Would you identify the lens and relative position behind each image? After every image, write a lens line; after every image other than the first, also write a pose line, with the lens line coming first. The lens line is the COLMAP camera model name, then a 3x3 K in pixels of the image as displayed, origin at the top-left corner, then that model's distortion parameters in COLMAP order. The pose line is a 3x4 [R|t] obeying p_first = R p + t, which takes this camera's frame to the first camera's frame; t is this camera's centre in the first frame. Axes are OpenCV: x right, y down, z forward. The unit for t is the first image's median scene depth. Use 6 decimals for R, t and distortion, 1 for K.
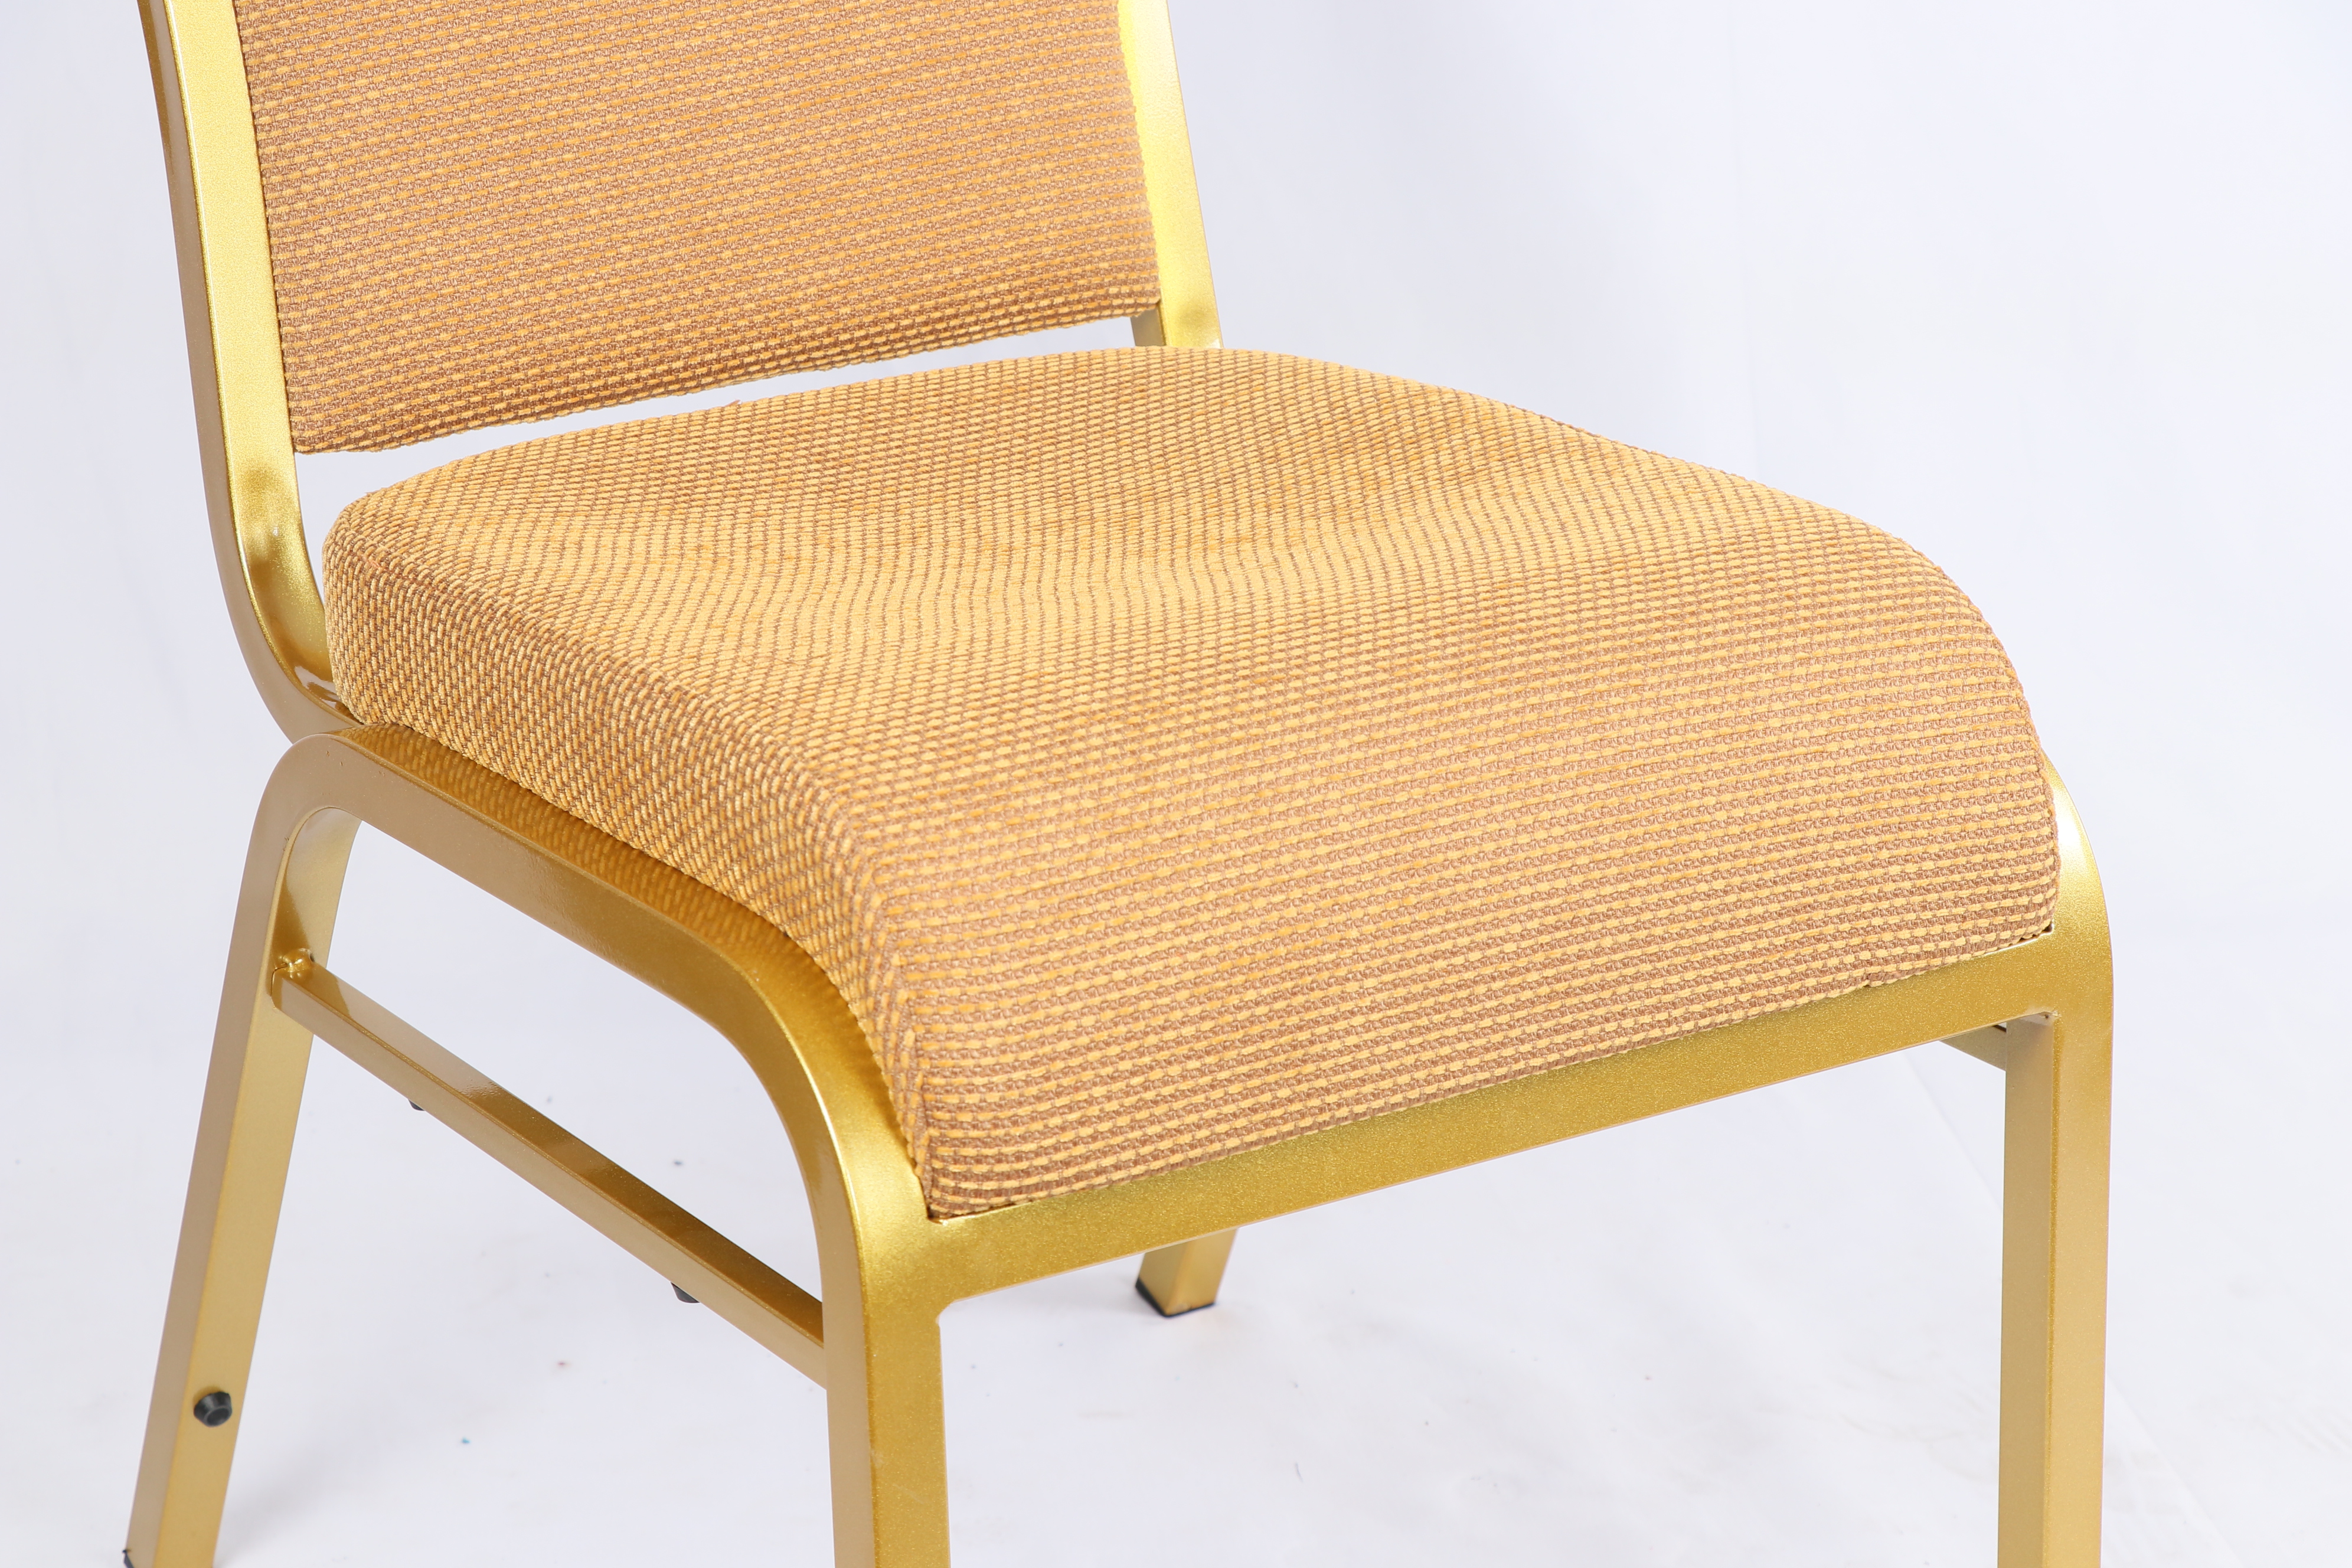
lens RADIAL K [[5693.2, 0, 1176.0], [0, 5693.2, 784.0], [0, 0, 1]] dist [0.023890, 0.050889]
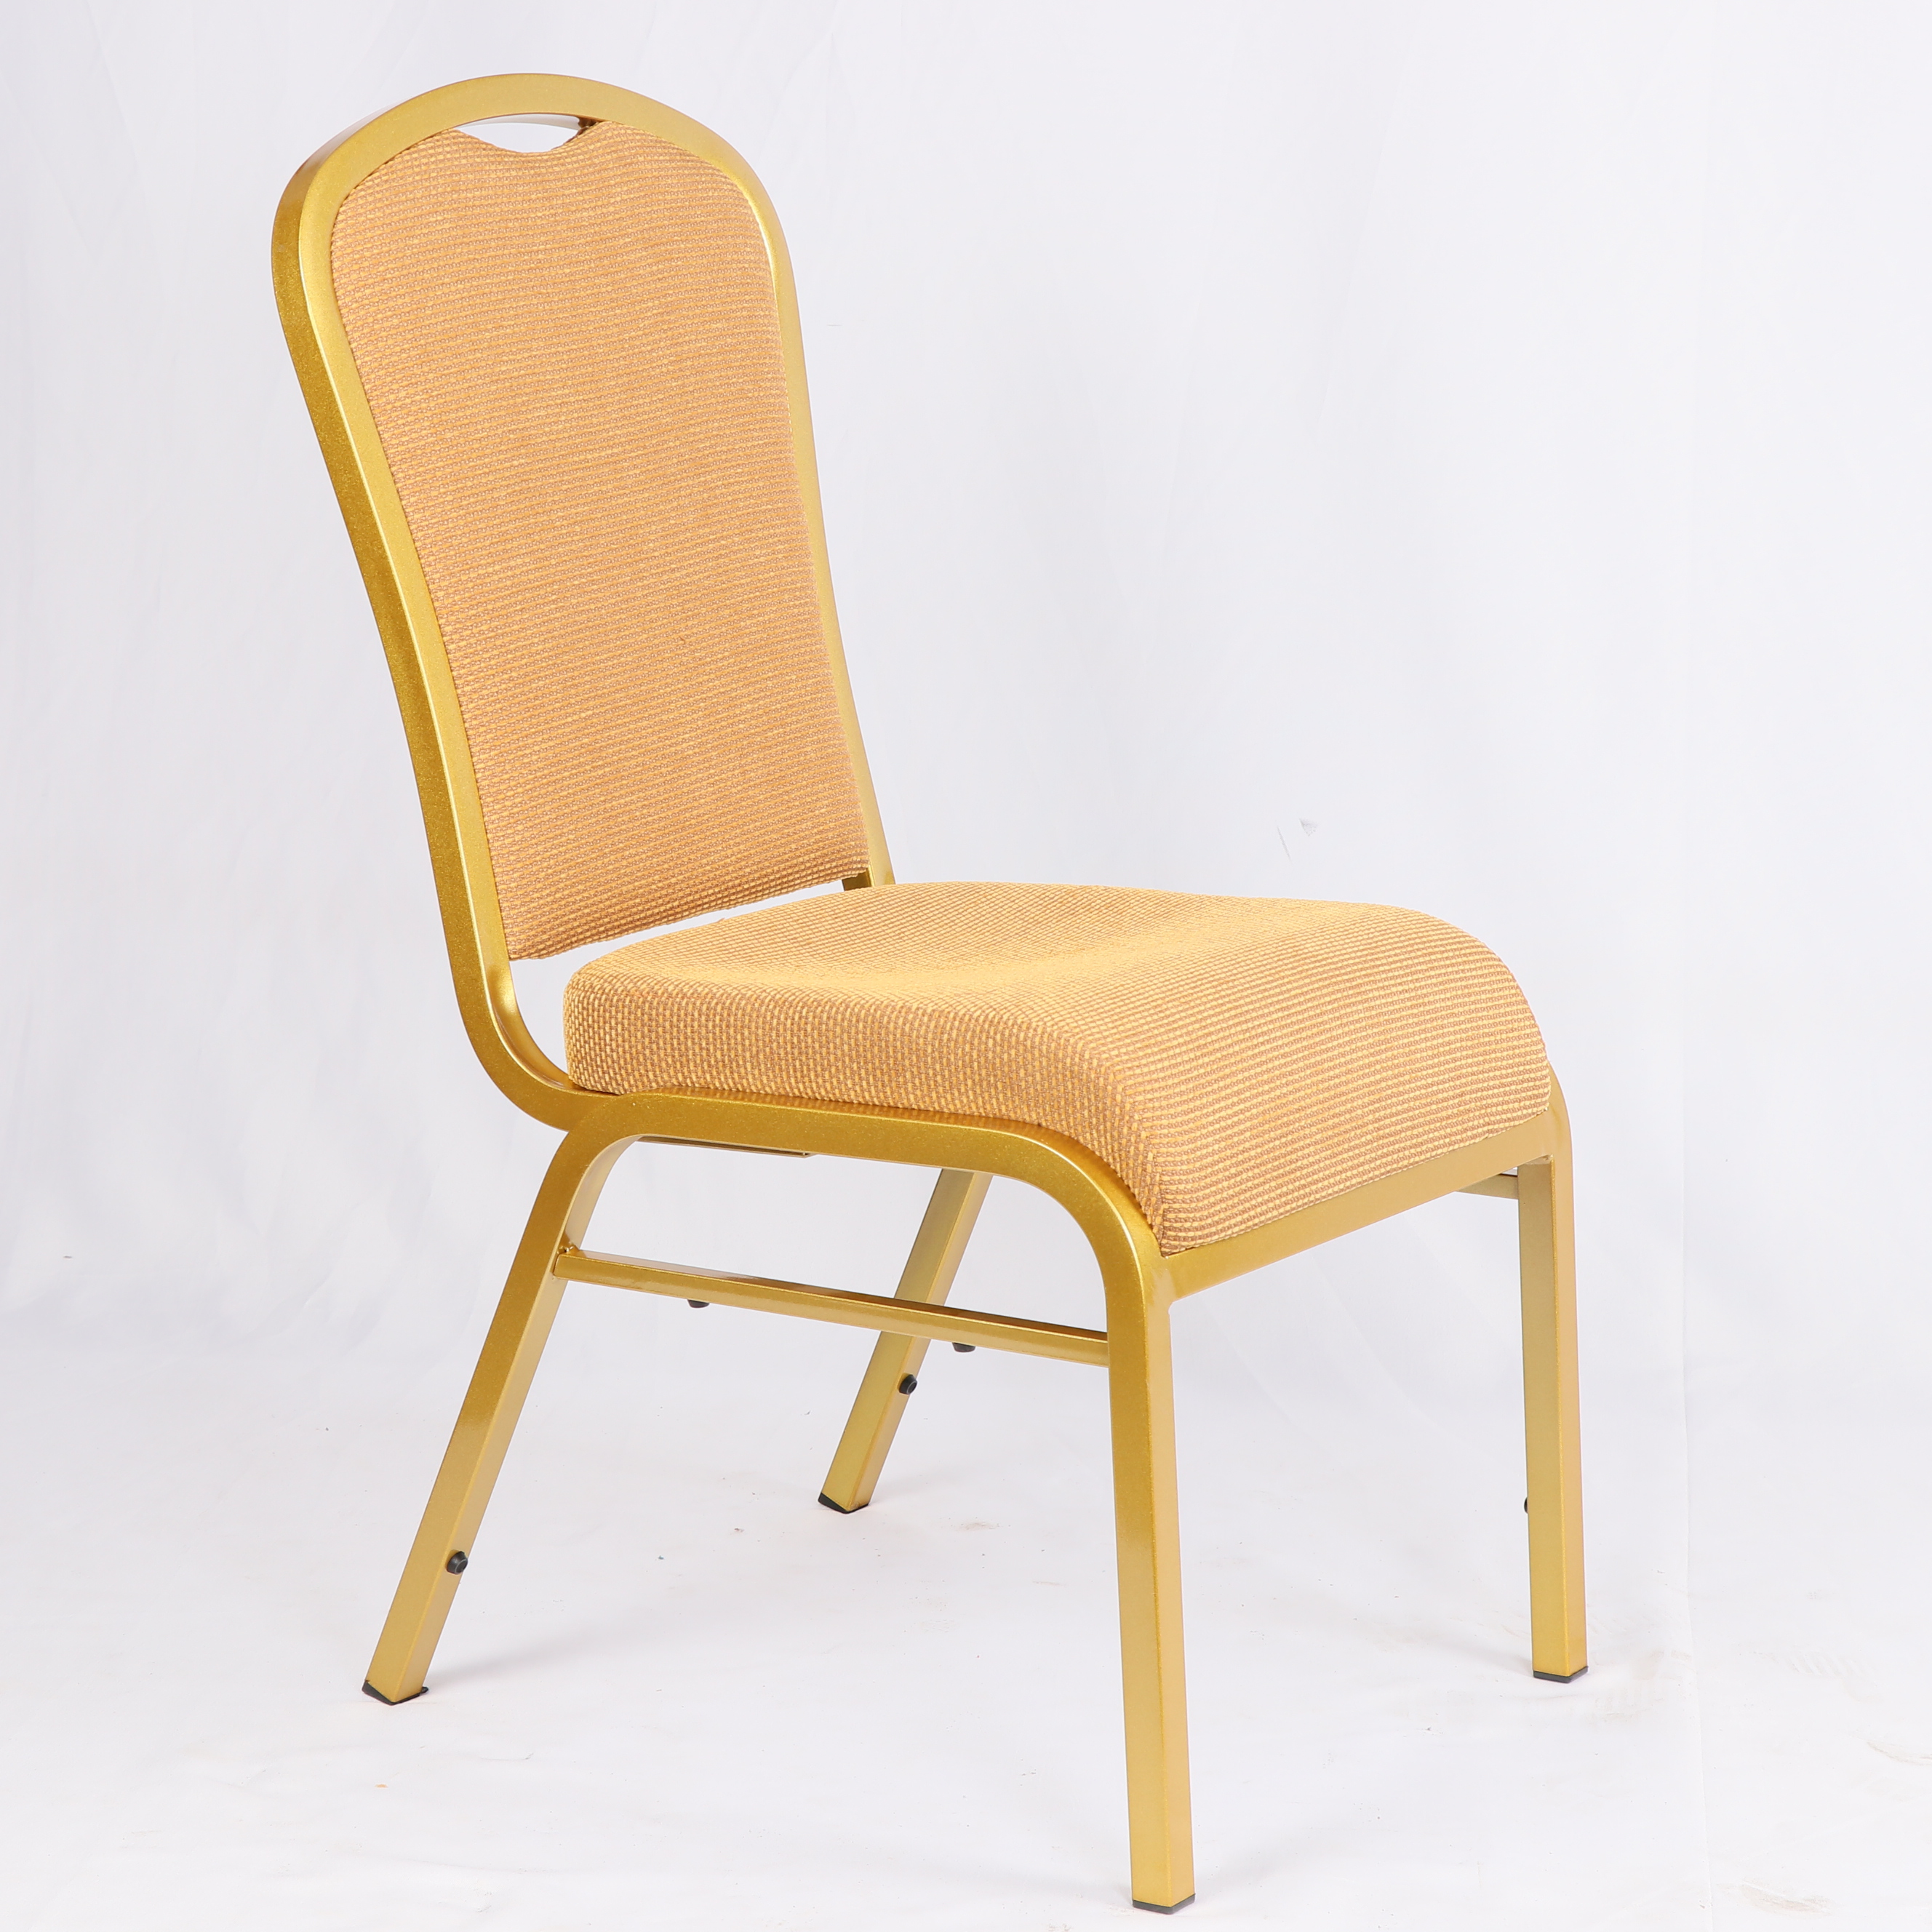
lens RADIAL K [[4996.6, 0, 966.0], [0, 4996.6, 966.0], [0, 0, 1]] dist [0.051630, 0.419827]
pose [[0.930246, -0.078204, 0.358506, -0.596003], [0.130764, 0.983533, -0.124758, 0.156001], [-0.342846, 0.162935, 0.925154, -0.447106]]
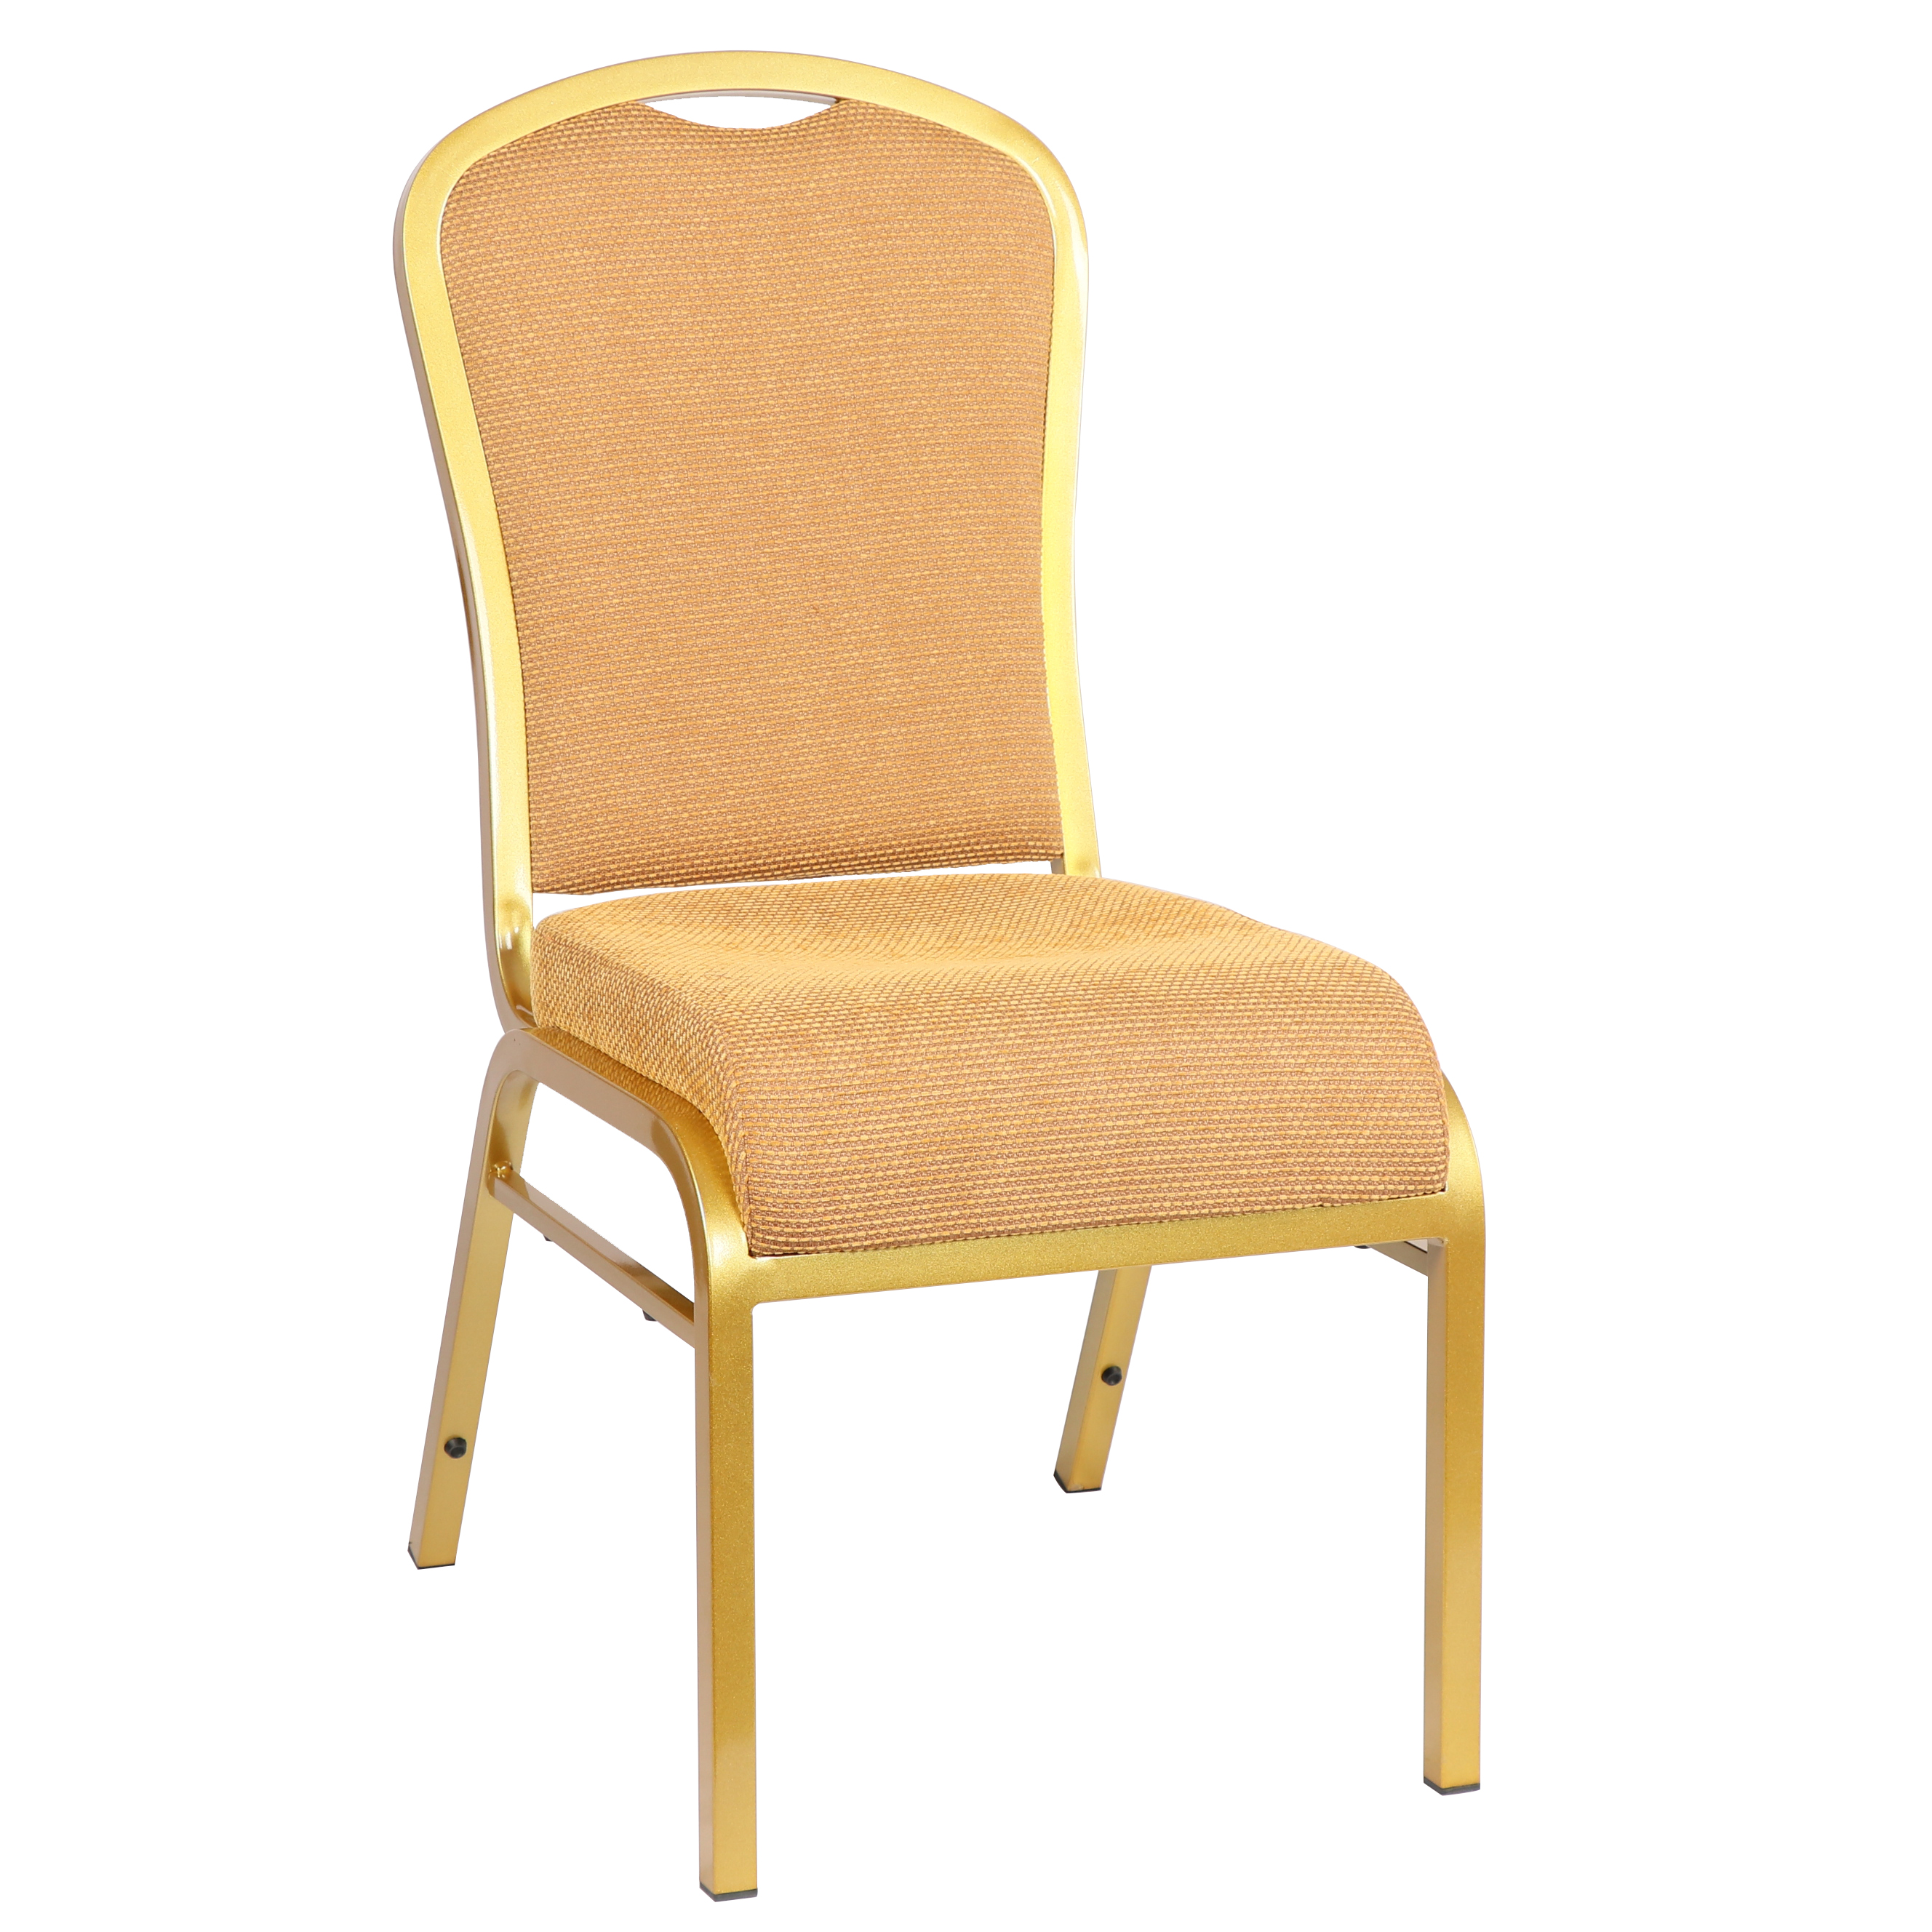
lens RADIAL K [[5105.4, 0, 968.4], [0, 5105.4, 922.0], [0, 0, 1]] dist [0.109439, -0.153625]
pose [[0.982425, 0.053462, -0.178838, 0.283314], [-0.077414, 0.988519, -0.129757, 0.157986], [0.169848, 0.141321, 0.975285, -0.572344]]
